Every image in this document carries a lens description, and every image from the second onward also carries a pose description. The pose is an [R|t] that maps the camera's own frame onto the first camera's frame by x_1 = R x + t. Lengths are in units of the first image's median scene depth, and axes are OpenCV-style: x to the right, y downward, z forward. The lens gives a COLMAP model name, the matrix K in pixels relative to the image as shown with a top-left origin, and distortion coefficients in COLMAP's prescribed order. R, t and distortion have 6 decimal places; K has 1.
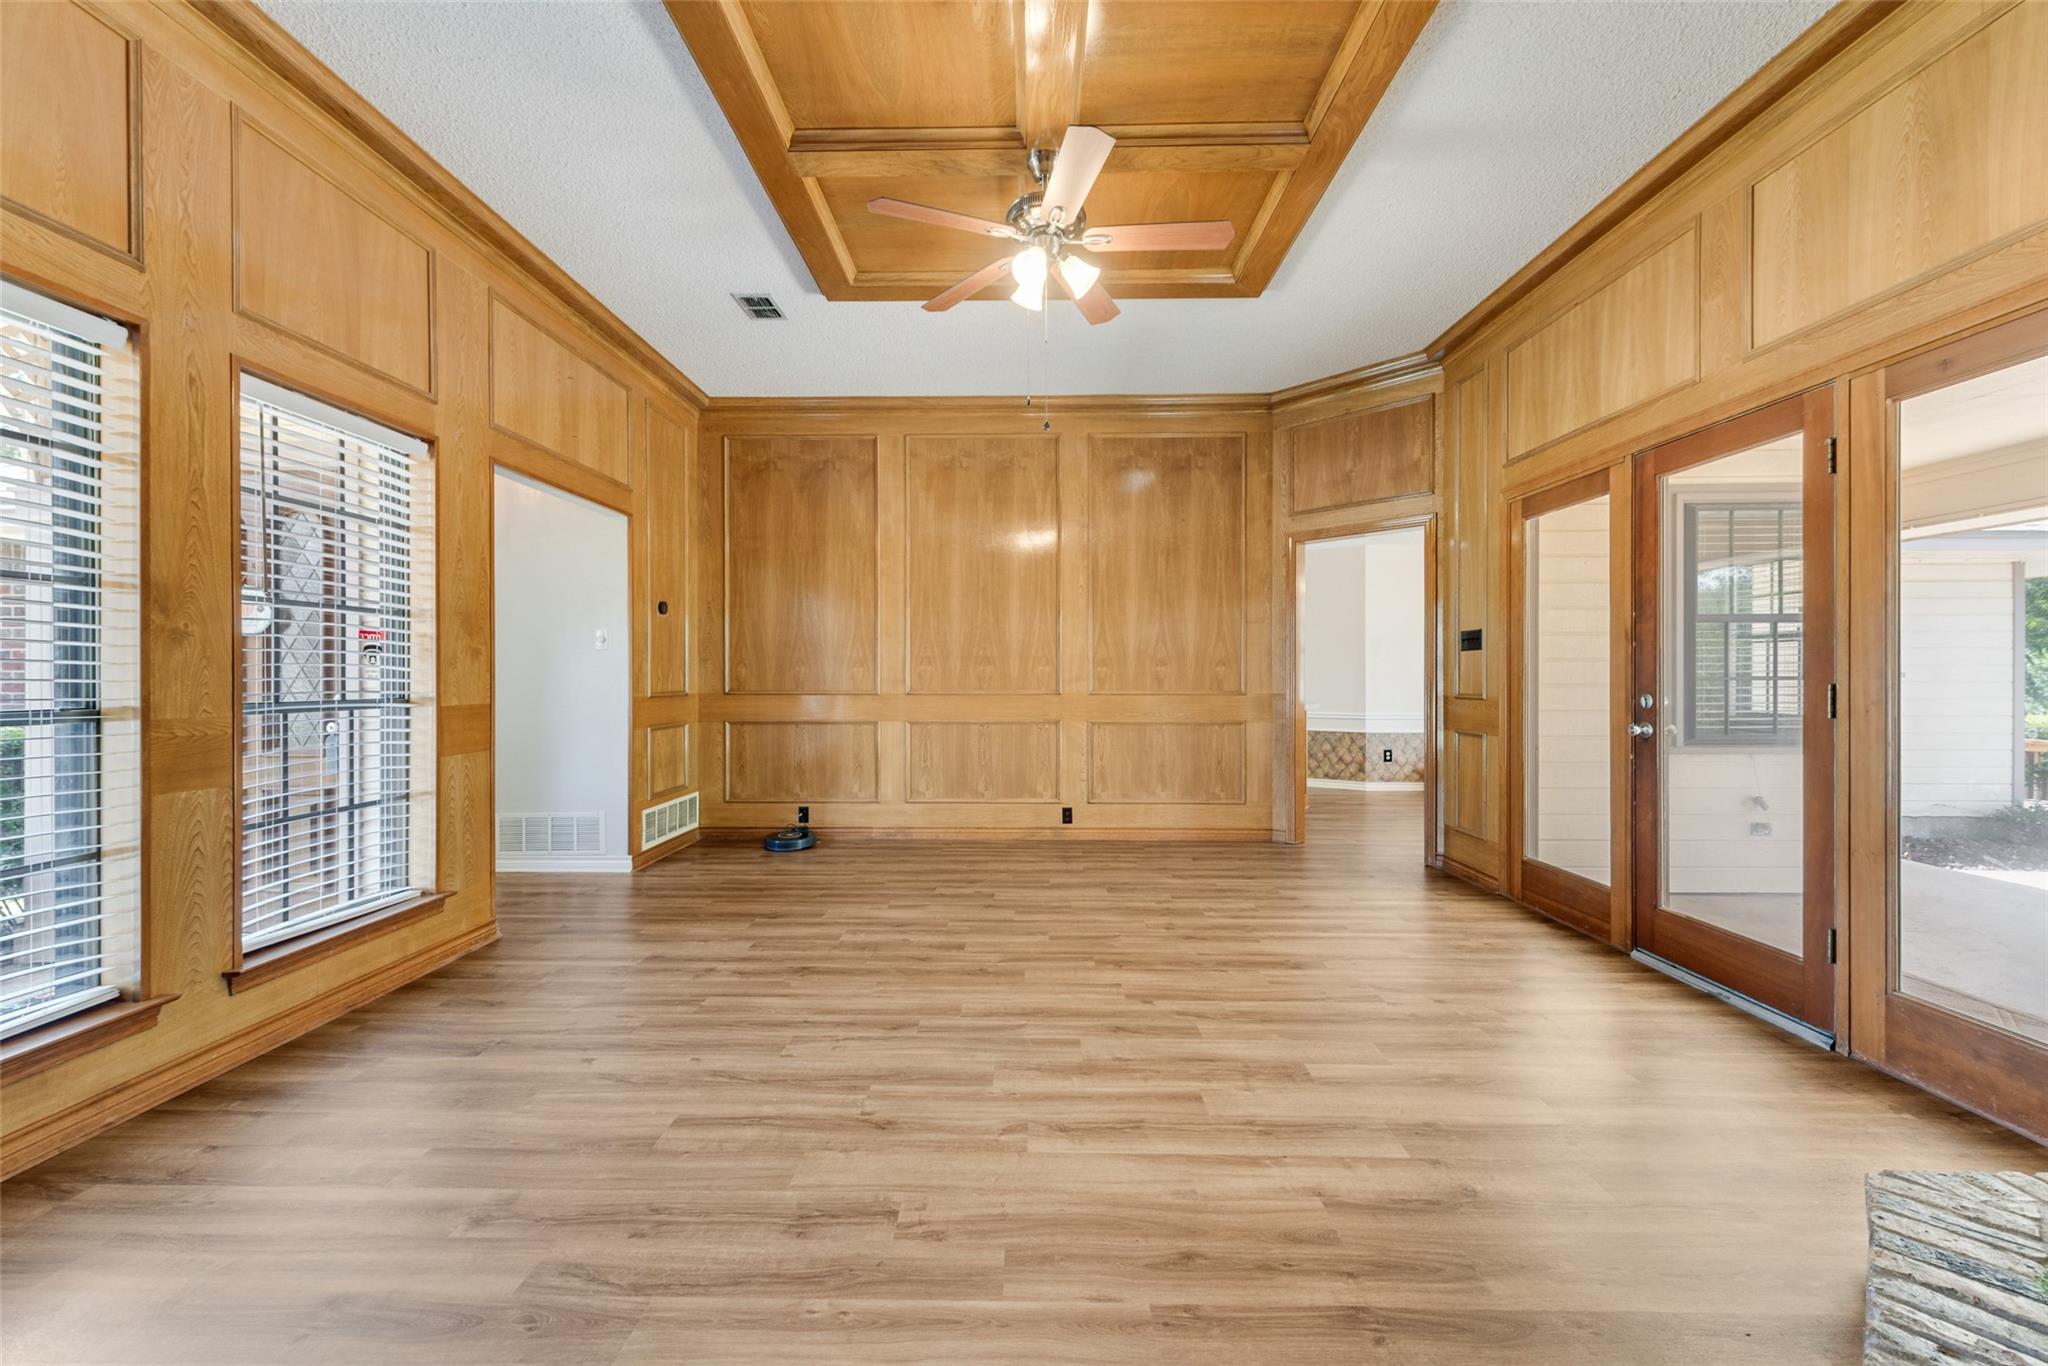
lens RADIAL K [[797.4, 0, 1014.9], [0, 797.4, 681.8], [0, 0, 1]] dist [0.000030, -0.000088]
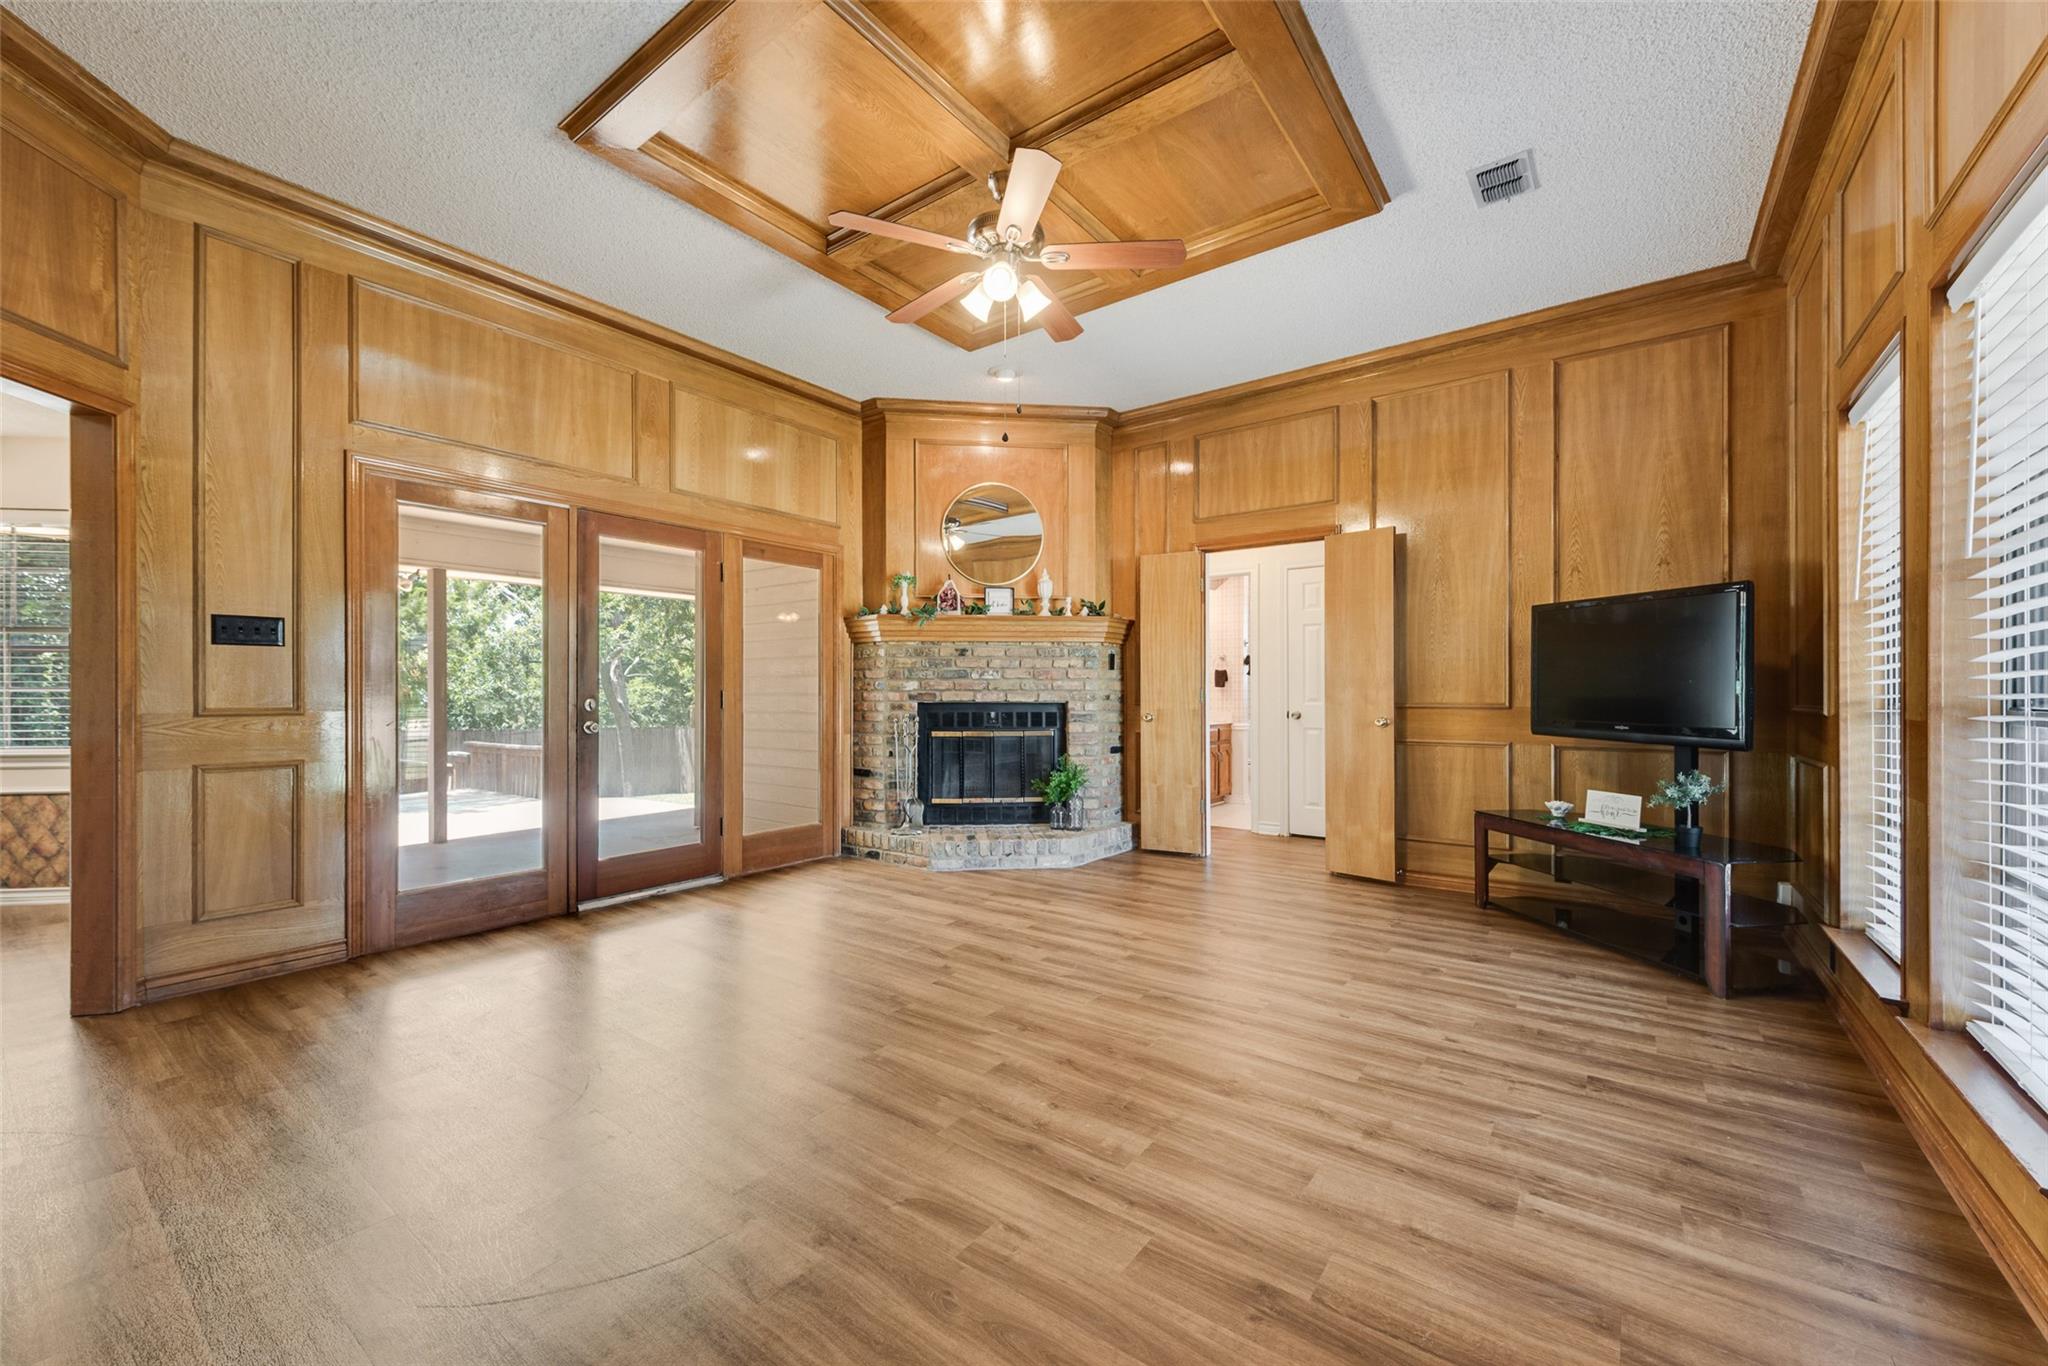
lens RADIAL K [[797.4, 0, 1012.0], [0, 797.4, 689.2], [0, 0, 1]] dist [0.000030, -0.000088]
pose [[-0.810529, 0.004332, 0.585683, -0.625941], [0.004707, 0.999989, -0.000883, 0.004921], [-0.585680, 0.002041, -0.810540, 2.010551]]
